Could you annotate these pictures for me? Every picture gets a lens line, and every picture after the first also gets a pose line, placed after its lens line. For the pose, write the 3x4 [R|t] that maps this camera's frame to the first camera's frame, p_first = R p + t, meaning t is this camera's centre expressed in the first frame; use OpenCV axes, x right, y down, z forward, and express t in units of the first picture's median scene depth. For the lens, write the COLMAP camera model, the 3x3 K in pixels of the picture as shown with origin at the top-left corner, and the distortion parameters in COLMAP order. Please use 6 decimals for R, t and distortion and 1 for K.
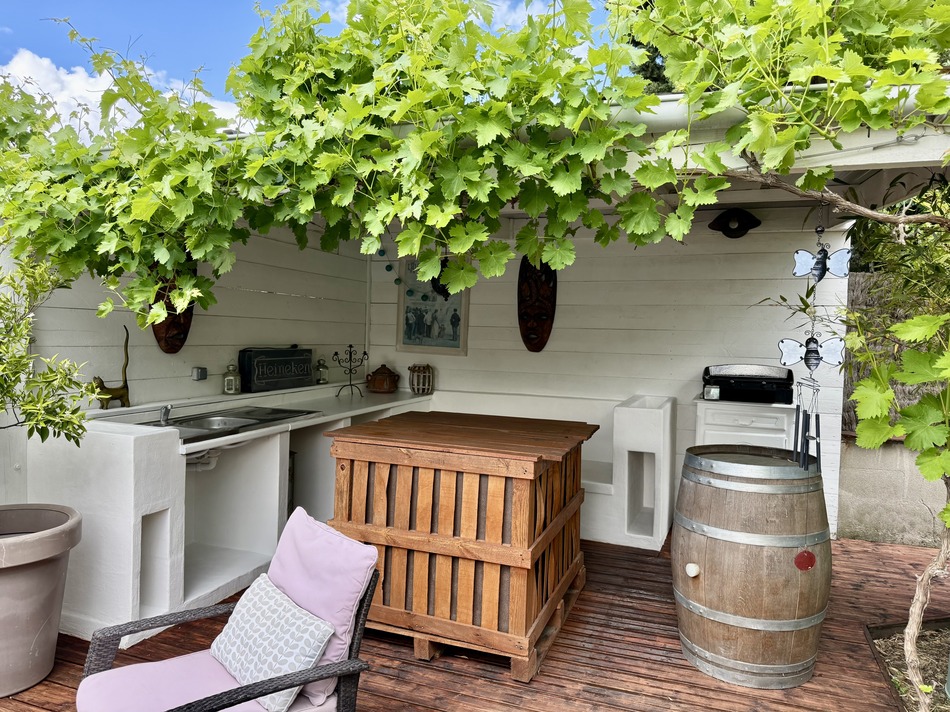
lens RADIAL K [[663.8, 0, 478.7], [0, 663.8, 351.2], [0, 0, 1]] dist [-0.009862, -0.003793]
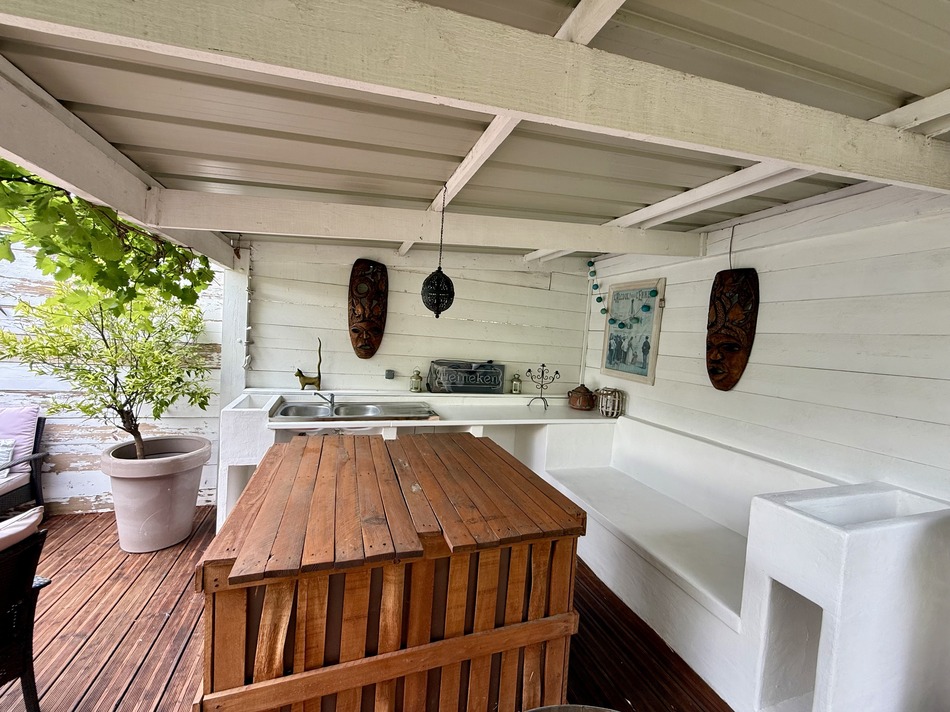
lens RADIAL K [[378.3, 0, 476.4], [0, 378.3, 354.3], [0, 0, 1]] dist [0.000741, -0.000011]
pose [[0.636808, 0.055428, -0.769027, 0.277053], [-0.078062, 0.996922, 0.007212, -0.025346], [0.767060, 0.055439, 0.639175, 0.523615]]
